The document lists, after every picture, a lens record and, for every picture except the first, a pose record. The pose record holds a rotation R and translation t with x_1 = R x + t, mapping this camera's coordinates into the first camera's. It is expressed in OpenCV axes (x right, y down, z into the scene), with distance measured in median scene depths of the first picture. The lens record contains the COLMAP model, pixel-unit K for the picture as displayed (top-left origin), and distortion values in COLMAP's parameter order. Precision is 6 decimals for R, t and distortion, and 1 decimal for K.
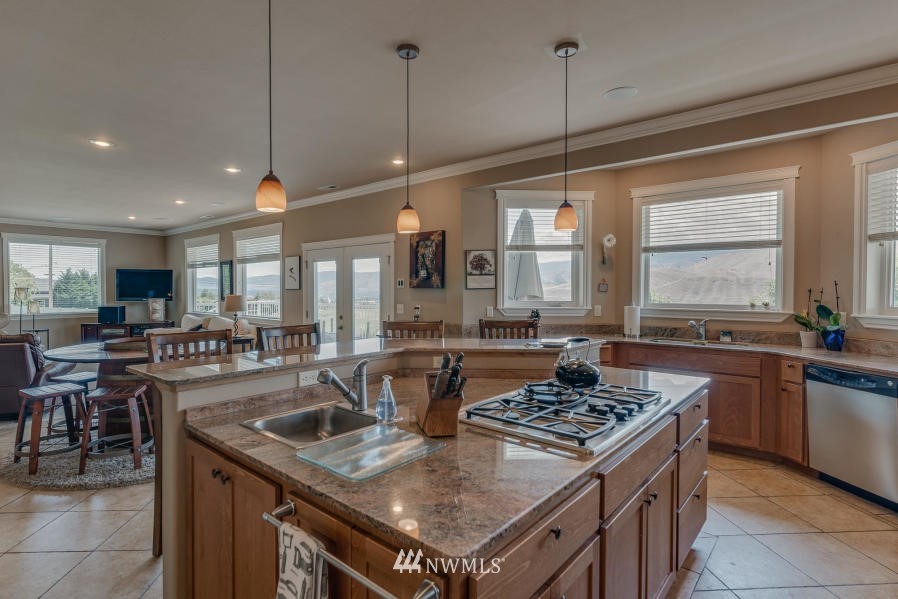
lens RADIAL K [[454.0, 0, 422.5], [0, 454.0, 296.9], [0, 0, 1]] dist [0.001192, 0.000074]
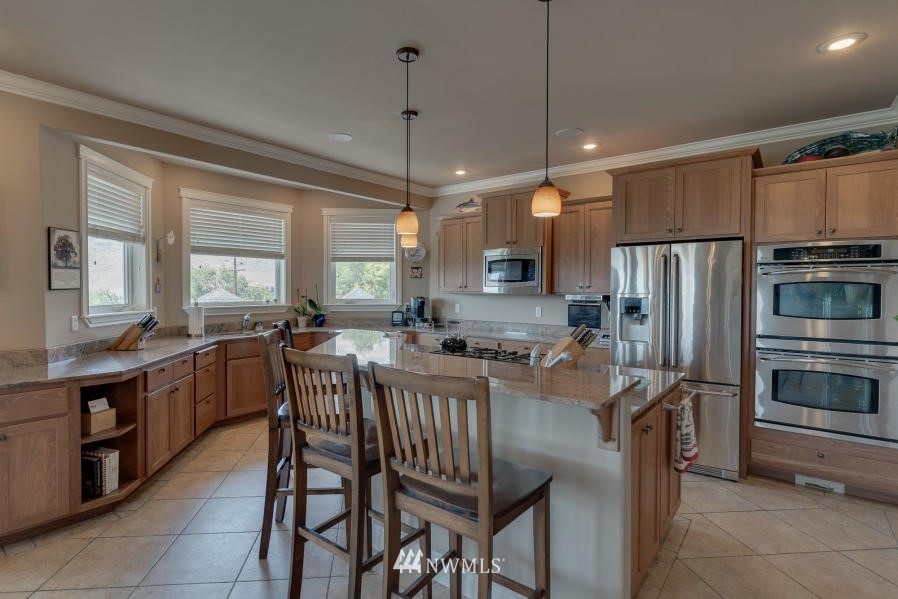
lens RADIAL K [[454.0, 0, 422.5], [0, 454.0, 296.9], [0, 0, 1]] dist [0.001192, 0.000074]
pose [[-0.034962, -0.019078, 0.999207, -0.543620], [0.015104, 0.999694, 0.019615, -0.011827], [-0.999274, 0.015778, -0.034664, 0.512280]]
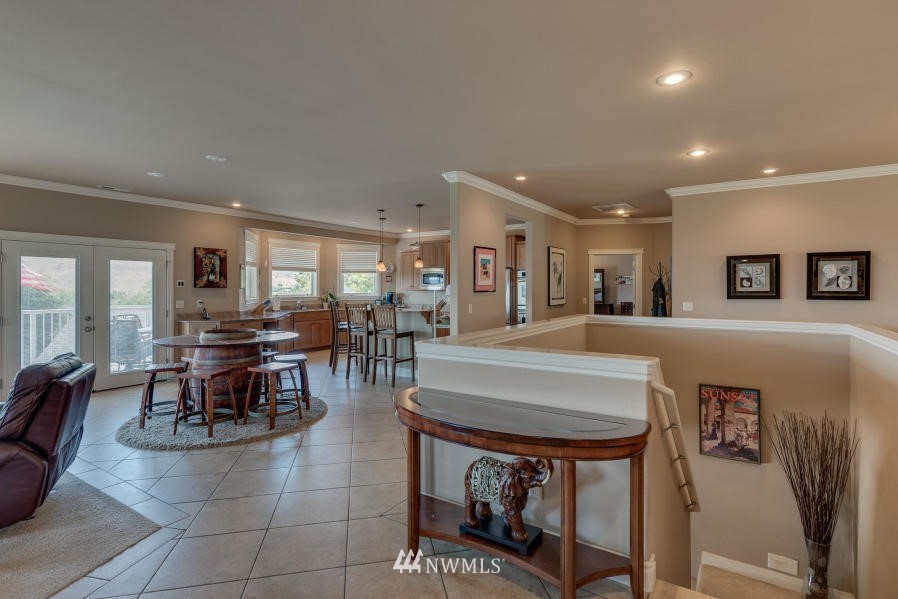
lens RADIAL K [[444.4, 0, 474.7], [0, 444.4, 286.8], [0, 0, 1]] dist [0.000864, 0.000009]
pose [[-0.187844, 0.000859, 0.982199, -1.613678], [0.018708, 0.999821, 0.002703, -0.011594], [-0.982021, 0.018883, -0.187826, 0.479751]]
